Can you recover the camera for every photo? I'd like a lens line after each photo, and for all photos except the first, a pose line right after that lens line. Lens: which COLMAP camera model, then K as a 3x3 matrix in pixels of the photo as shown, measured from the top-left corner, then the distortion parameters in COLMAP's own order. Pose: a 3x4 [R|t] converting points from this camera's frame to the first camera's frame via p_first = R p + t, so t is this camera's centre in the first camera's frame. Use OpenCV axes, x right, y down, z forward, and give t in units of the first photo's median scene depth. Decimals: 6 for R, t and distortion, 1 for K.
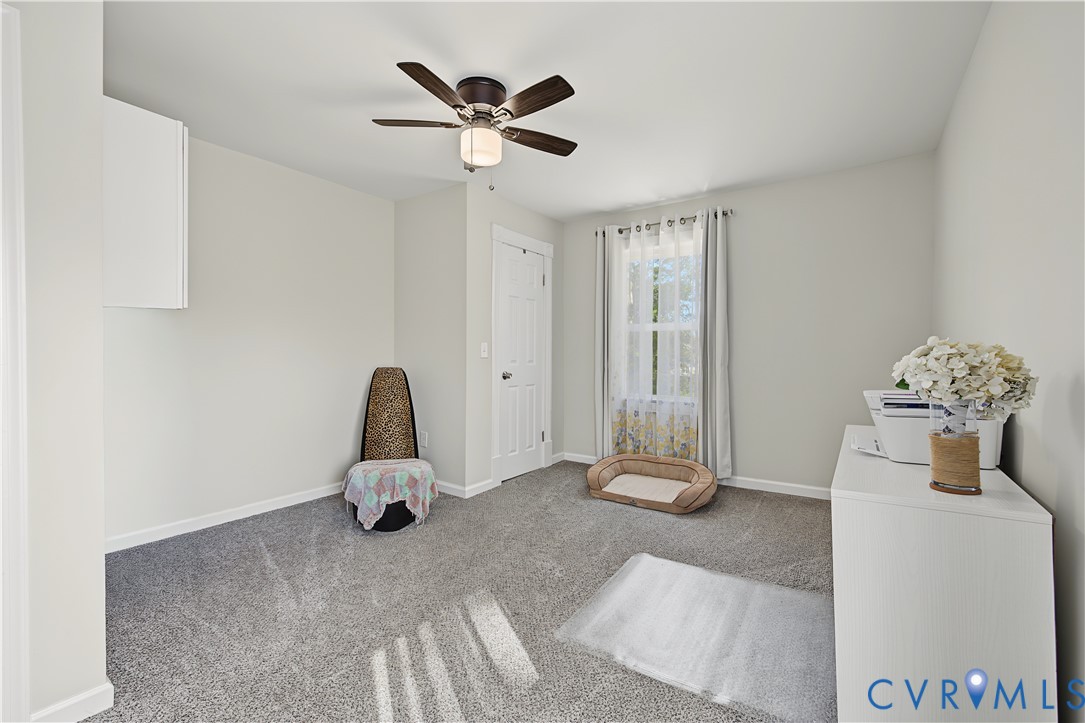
lens RADIAL K [[459.9, 0, 539.3], [0, 459.9, 356.9], [0, 0, 1]] dist [0.001369, -0.000254]
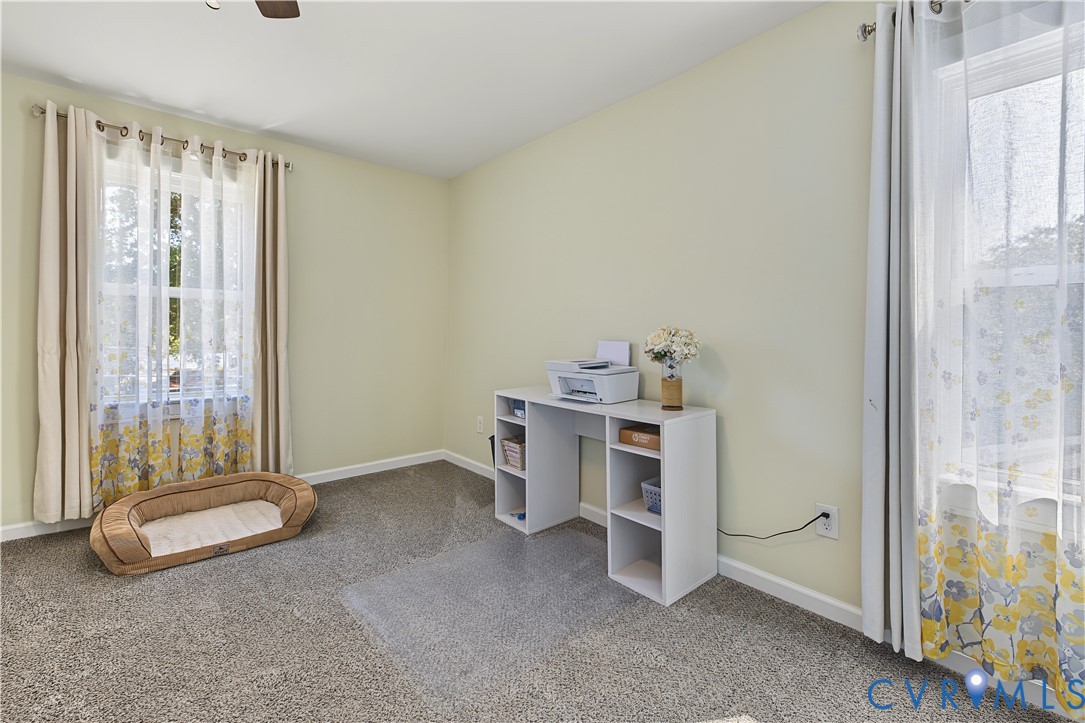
lens RADIAL K [[483.7, 0, 545.7], [0, 483.7, 333.3], [0, 0, 1]] dist [0.001225, 0.000104]
pose [[0.233923, 0.013937, 0.972155, -0.333986], [-0.000498, 0.999899, -0.014215, 0.006205], [-0.972255, 0.002841, 0.233907, 0.325218]]
